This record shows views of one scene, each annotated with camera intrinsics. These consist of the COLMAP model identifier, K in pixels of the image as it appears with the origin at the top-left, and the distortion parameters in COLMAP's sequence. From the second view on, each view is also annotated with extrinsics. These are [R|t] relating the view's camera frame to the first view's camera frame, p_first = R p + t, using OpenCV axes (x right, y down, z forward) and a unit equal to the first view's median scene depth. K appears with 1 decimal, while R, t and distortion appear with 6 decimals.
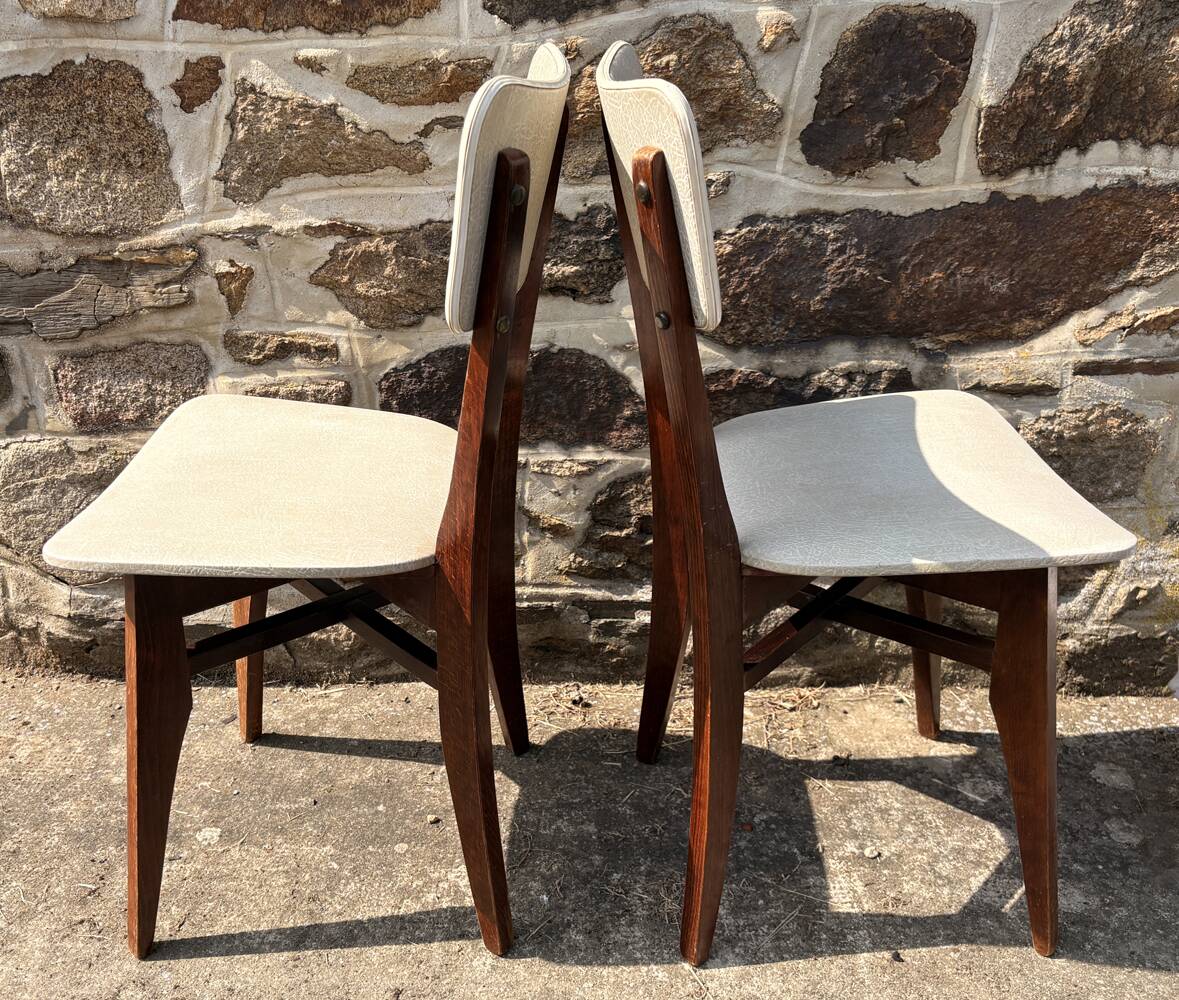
lens RADIAL K [[1188.8, 0, 561.8], [0, 1188.8, 543.7], [0, 0, 1]] dist [-0.003829, 0.037906]
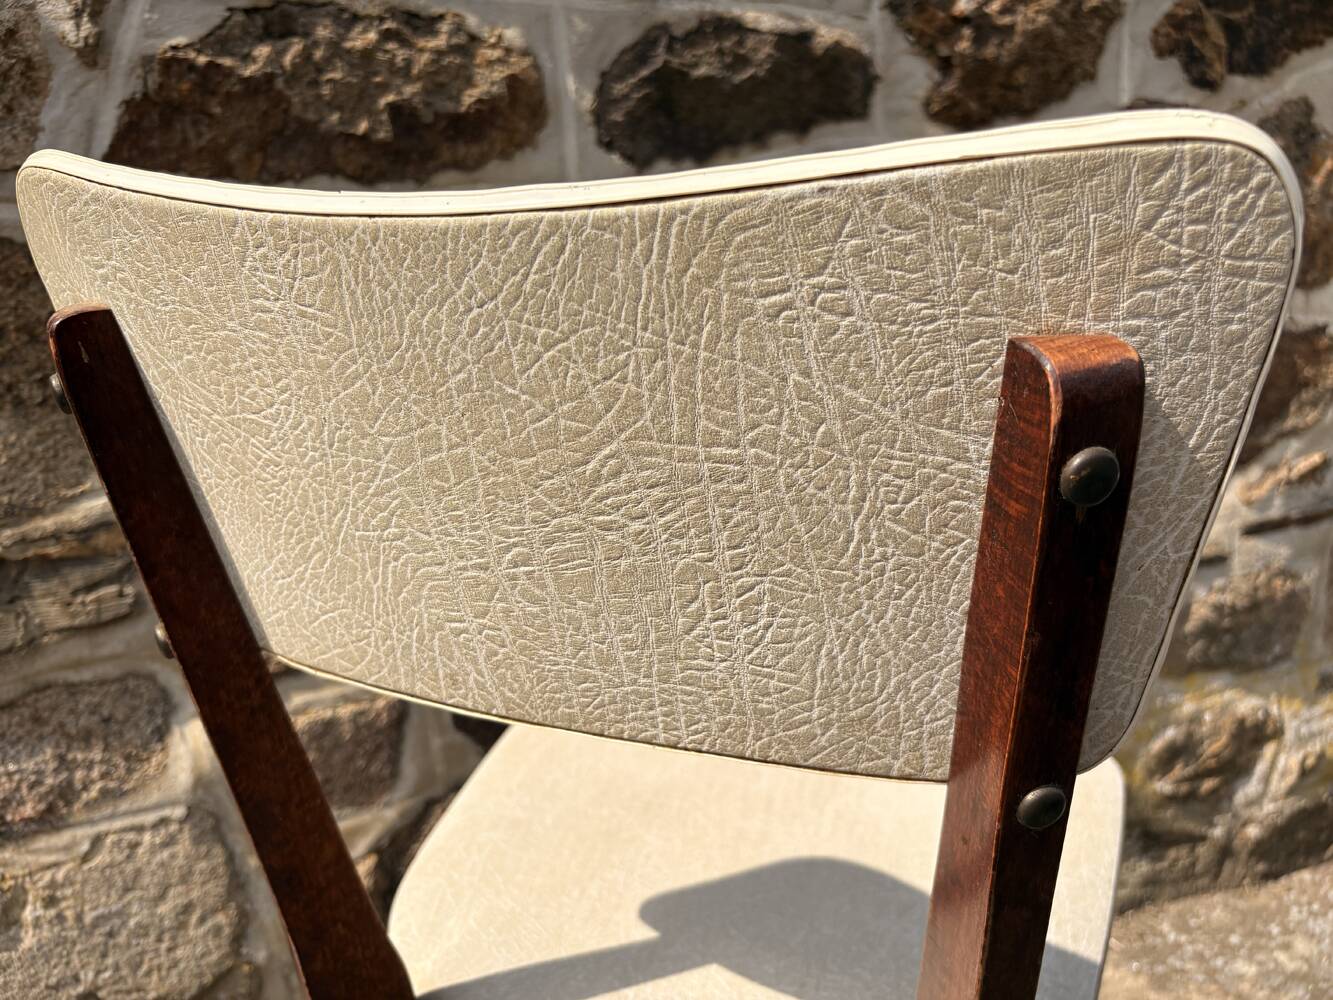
lens RADIAL K [[1036.6, 0, 673.6], [0, 1036.6, 506.2], [0, 0, 1]] dist [0.026112, -0.057855]
pose [[0.928753, -0.119765, 0.350819, -0.243788], [0.180556, 0.972677, -0.145942, -0.131102], [-0.323755, 0.198886, 0.925001, 0.417320]]
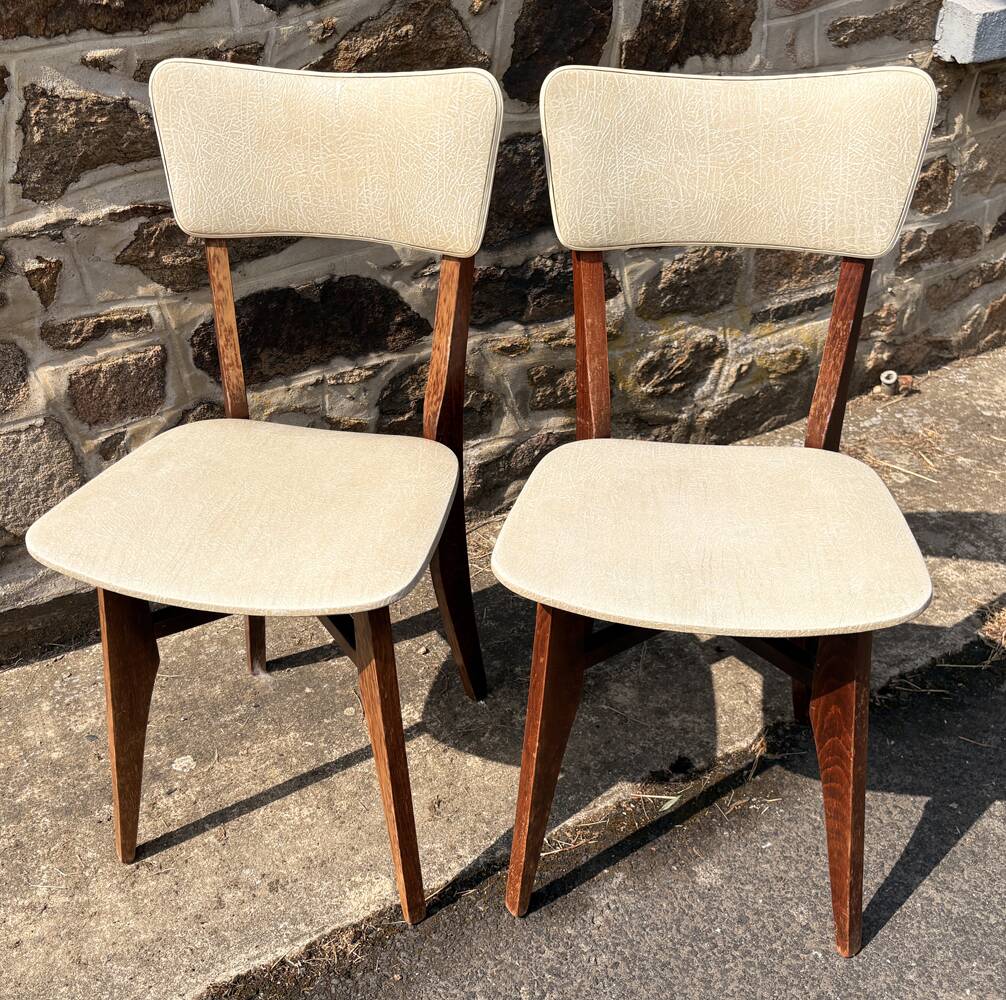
lens RADIAL K [[1113.0, 0, 514.9], [0, 1113.0, 508.8], [0, 0, 1]] dist [0.007433, 0.019992]
pose [[0.859682, -0.282599, 0.425541, -0.403871], [0.228895, 0.957833, 0.173674, -0.100976], [-0.456678, -0.051900, 0.888117, -0.082493]]
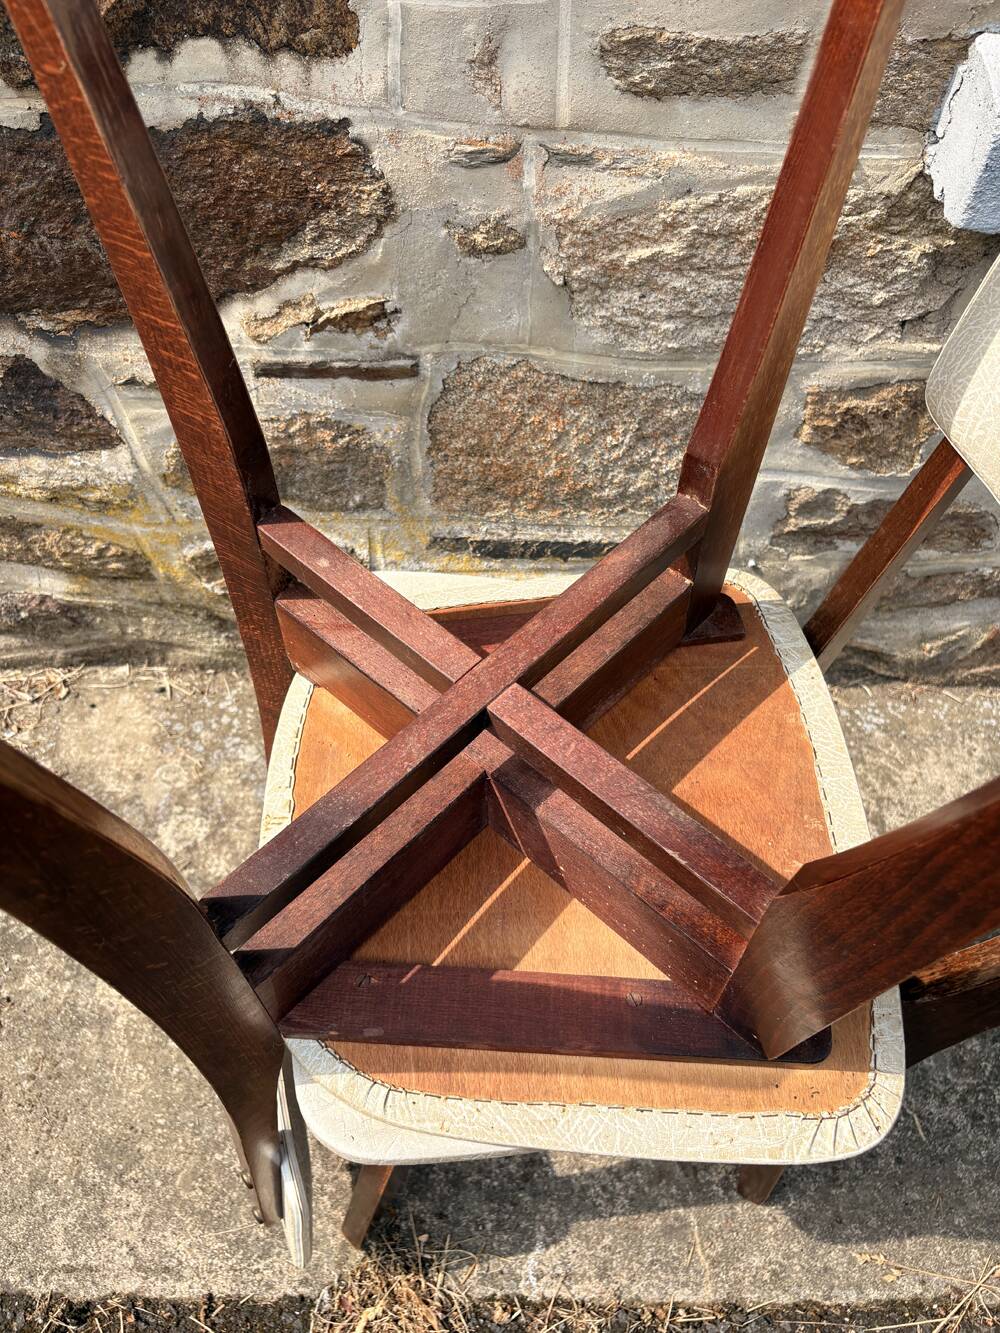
lens RADIAL K [[1022.1, 0, 500.0], [0, 1022.1, 666.5], [0, 0, 1]] dist [0.006009, -0.004309]
pose [[0.996763, 0.015146, 0.078958, 0.543296], [-0.050781, 0.880001, 0.472249, -0.295067], [-0.062331, -0.474730, 0.877922, 0.364356]]
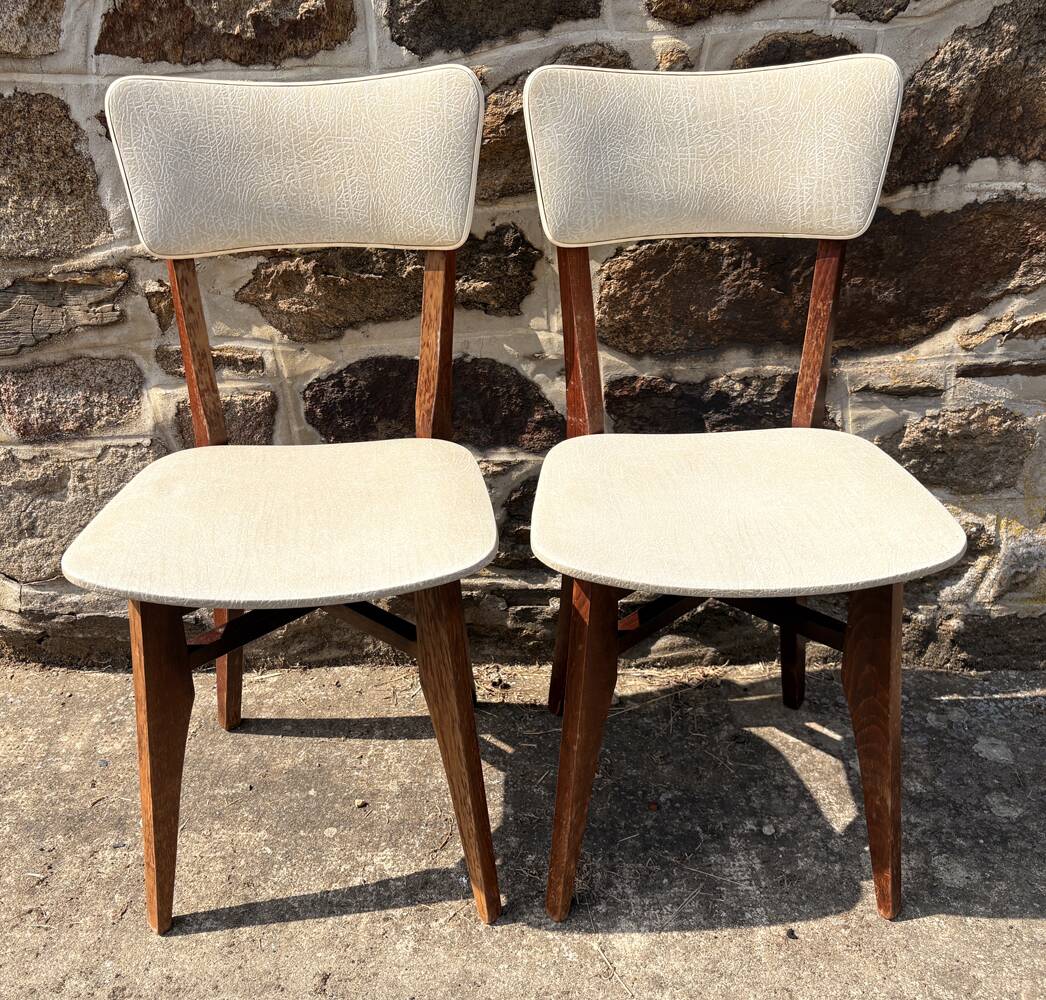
lens RADIAL K [[1083.4, 0, 505.0], [0, 1083.4, 518.7], [0, 0, 1]] dist [-0.004337, 0.043402]
pose [[0.999879, -0.015129, 0.003699, 0.021937], [0.015008, 0.999416, 0.030691, -0.052232], [-0.004161, -0.030632, 0.999522, 0.030403]]
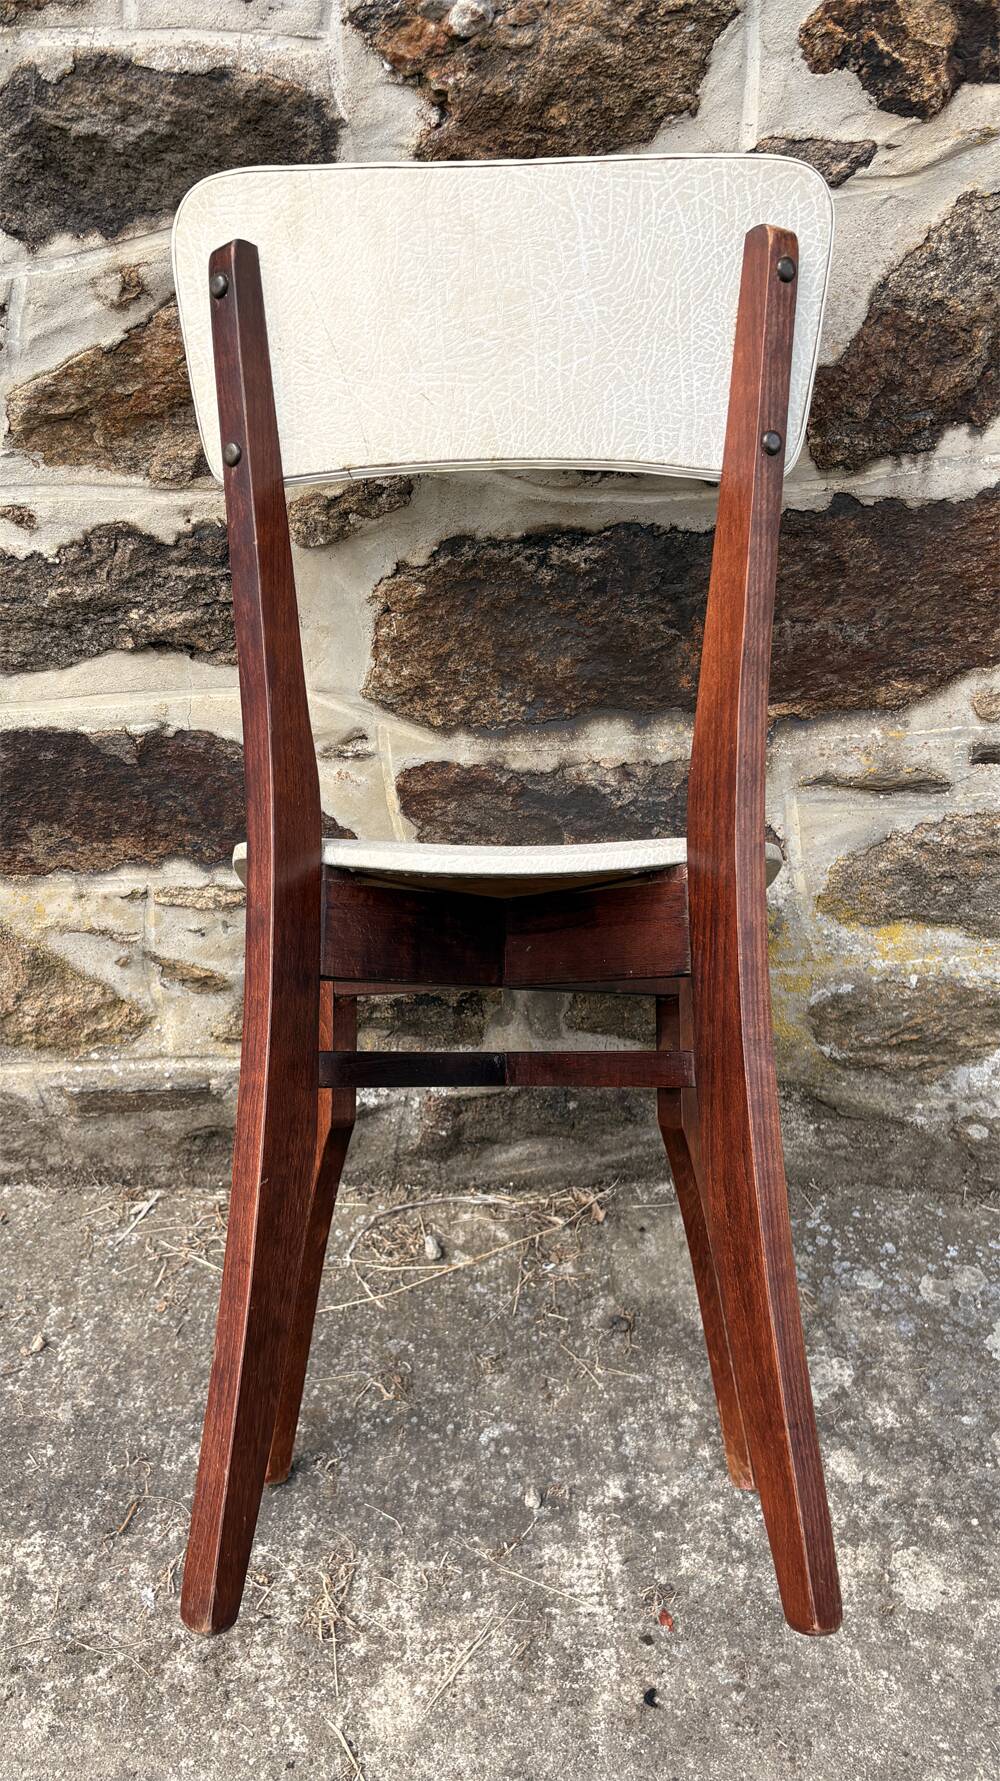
lens RADIAL K [[1554.1, 0, 467.8], [0, 1554.1, 892.7], [0, 0, 1]] dist [0.012928, 0.004678]
pose [[0.999813, -0.019300, -0.001270, 0.160918], [0.019291, 0.990222, 0.138164, -0.198375], [-0.001409, -0.138162, 0.990409, 0.160025]]
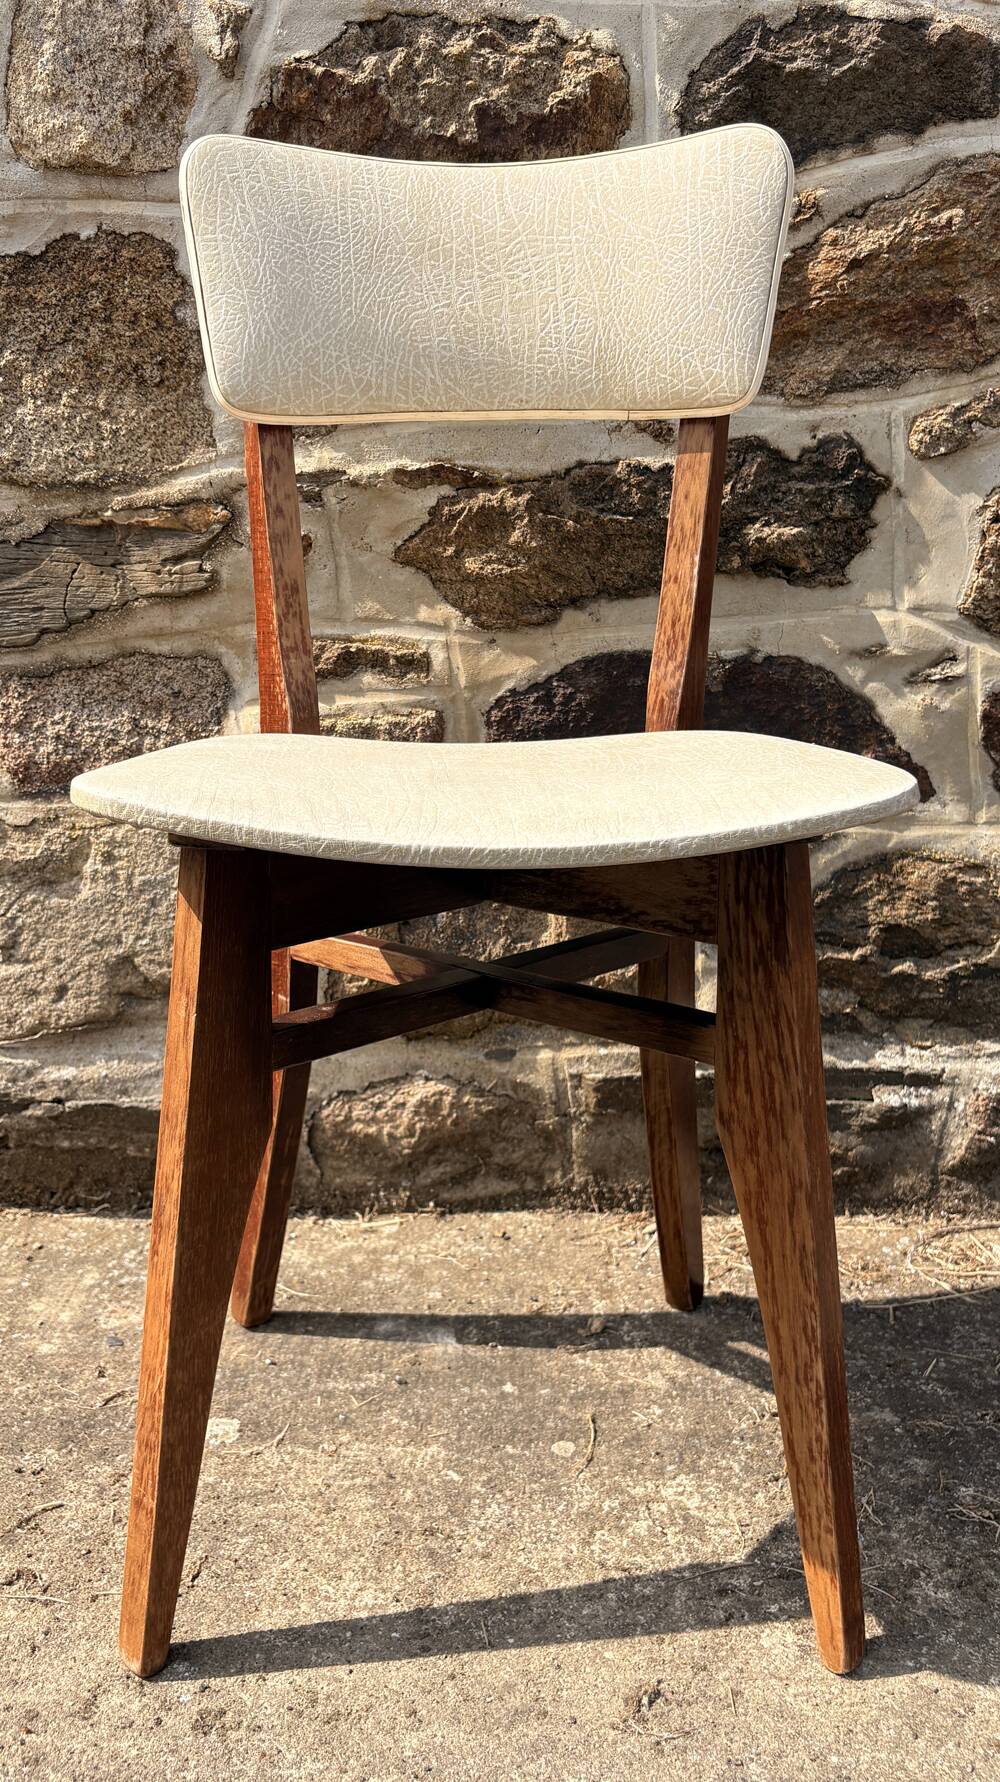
lens RADIAL K [[1490.9, 0, 473.2], [0, 1490.9, 861.8], [0, 0, 1]] dist [0.024815, -0.015377]
pose [[0.999945, 0.000319, 0.010527, -0.179991], [0.002279, 0.969299, -0.245874, 0.155180], [-0.010282, 0.245884, 0.969245, 0.232590]]
